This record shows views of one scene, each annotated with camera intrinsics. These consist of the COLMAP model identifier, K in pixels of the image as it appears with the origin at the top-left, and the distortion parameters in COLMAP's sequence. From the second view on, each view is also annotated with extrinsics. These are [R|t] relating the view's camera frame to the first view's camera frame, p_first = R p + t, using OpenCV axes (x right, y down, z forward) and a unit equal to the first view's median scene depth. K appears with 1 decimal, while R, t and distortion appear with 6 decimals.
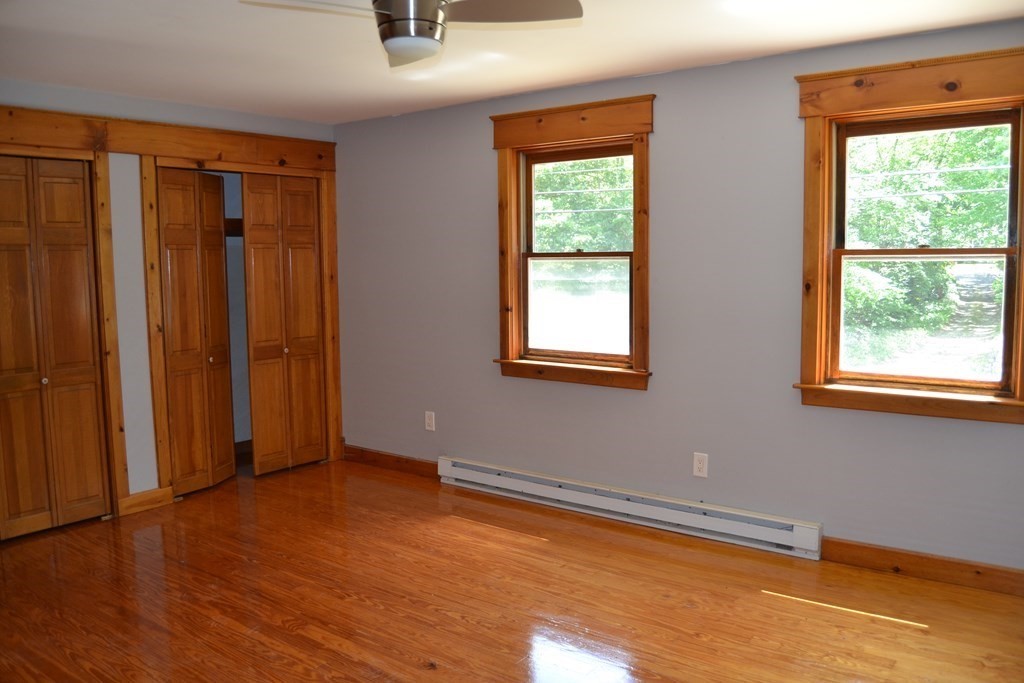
lens RADIAL K [[806.8, 0, 510.0], [0, 806.8, 341.6], [0, 0, 1]] dist [-0.091221, 0.030066]
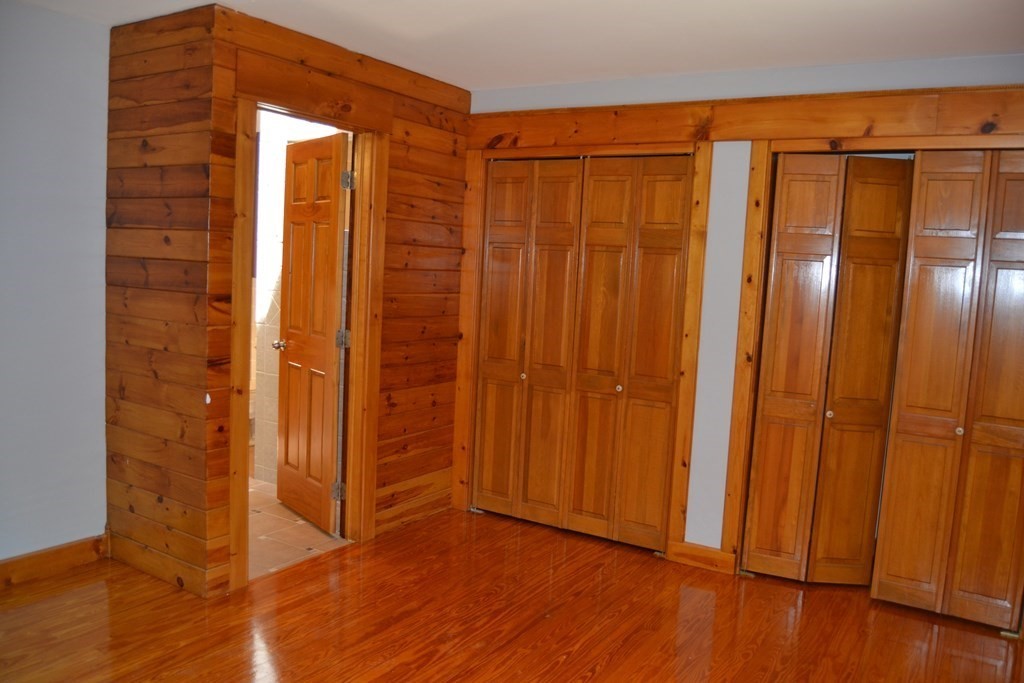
lens RADIAL K [[806.8, 0, 513.3], [0, 806.8, 342.7], [0, 0, 1]] dist [-0.091221, 0.030066]
pose [[0.106137, 0.113571, -0.987844, 0.352823], [-0.153896, 0.983362, 0.096520, -0.077966], [0.982370, 0.141781, 0.121849, 0.725844]]
